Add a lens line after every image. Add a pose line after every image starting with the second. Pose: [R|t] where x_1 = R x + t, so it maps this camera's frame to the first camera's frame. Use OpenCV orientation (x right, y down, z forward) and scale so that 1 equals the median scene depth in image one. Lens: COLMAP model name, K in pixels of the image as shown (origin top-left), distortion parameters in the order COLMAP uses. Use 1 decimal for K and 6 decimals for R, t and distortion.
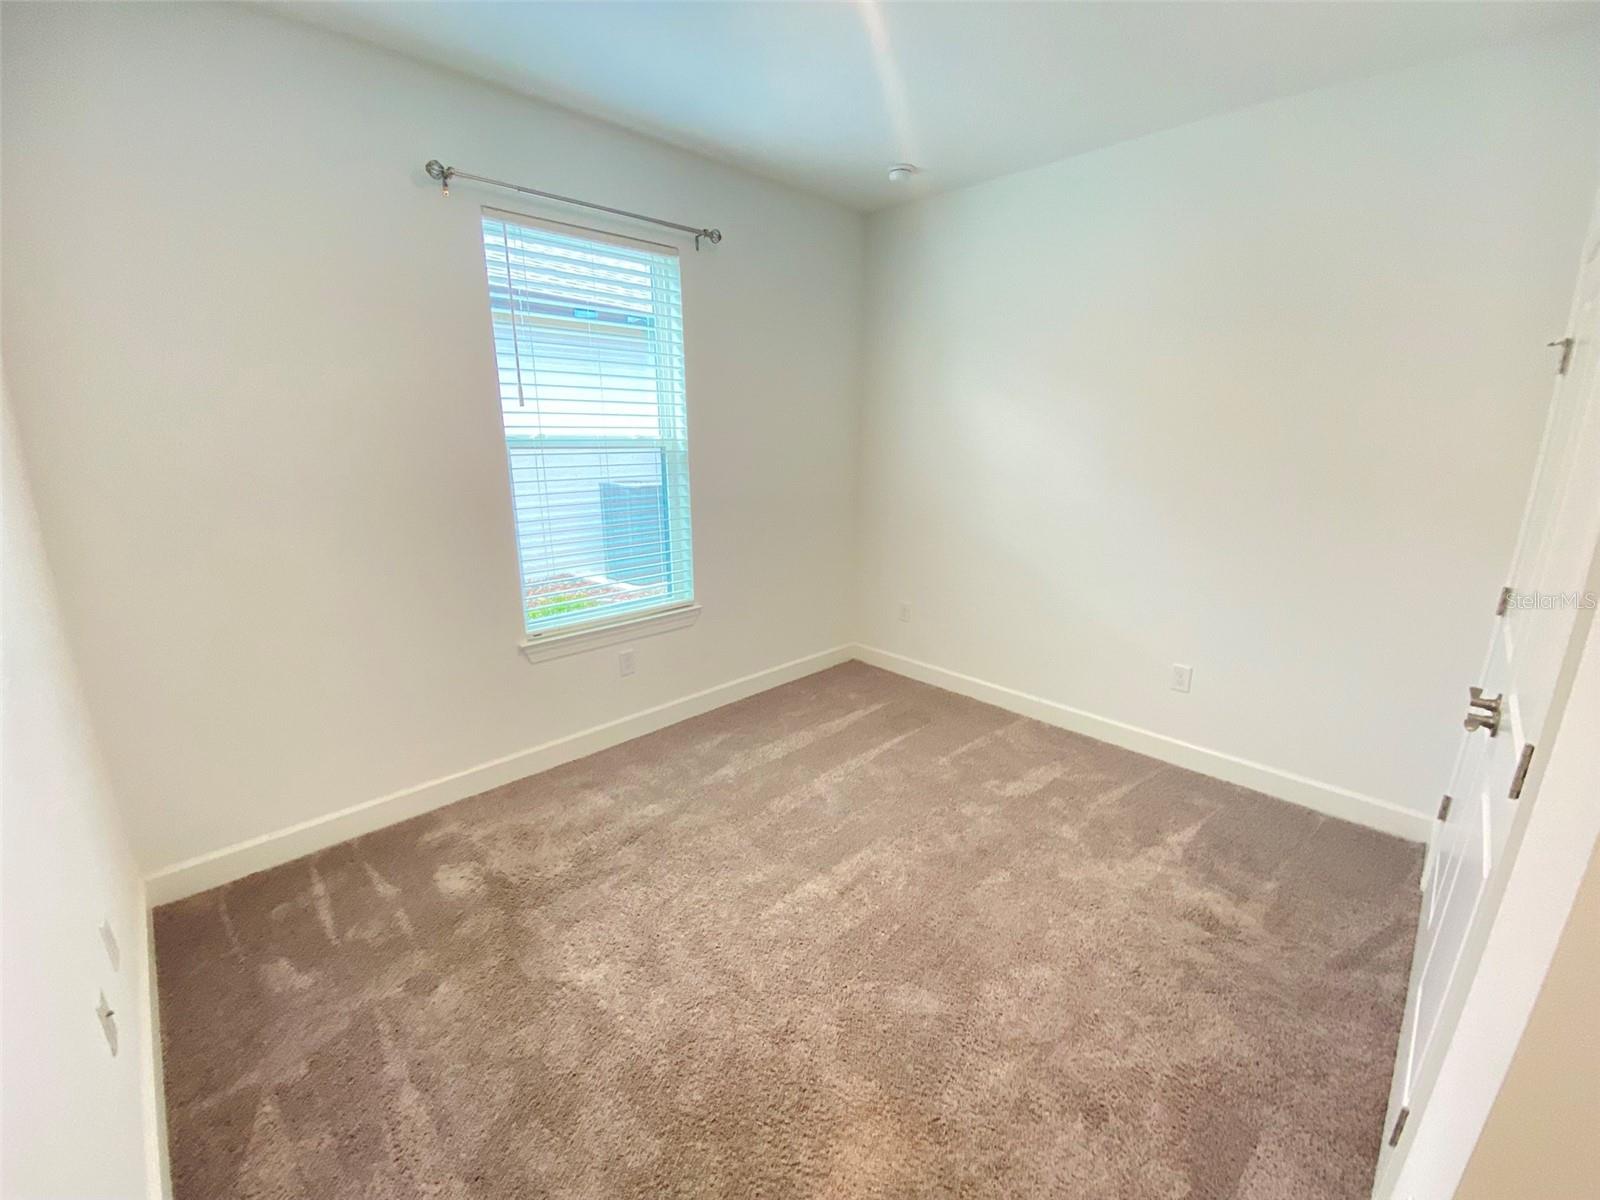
lens RADIAL K [[651.7, 0, 801.0], [0, 651.7, 604.2], [0, 0, 1]] dist [-0.008621, -0.008944]
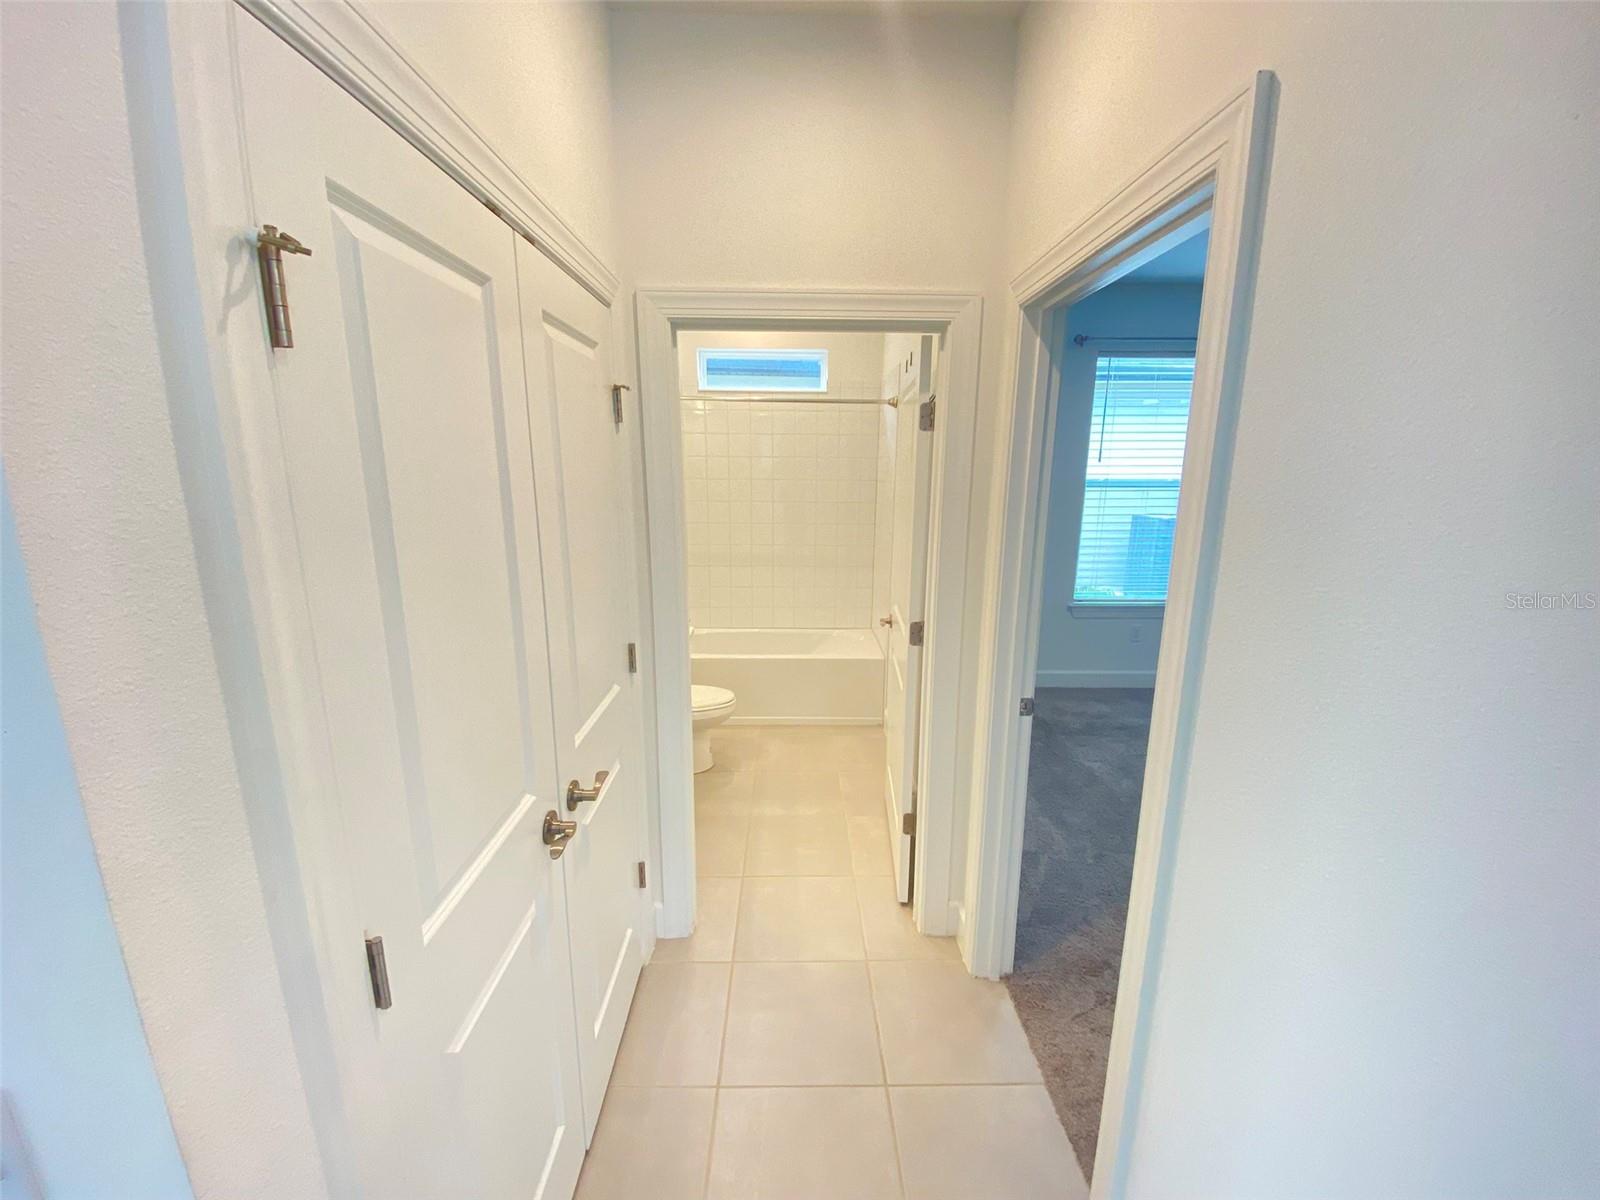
lens RADIAL K [[651.7, 0, 797.5], [0, 651.7, 599.9], [0, 0, 1]] dist [-0.008621, -0.008944]
pose [[0.727871, 0.145218, -0.670161, 0.174756], [-0.177080, 0.983975, 0.020890, 0.144491], [0.662455, 0.103467, 0.741922, -0.708845]]
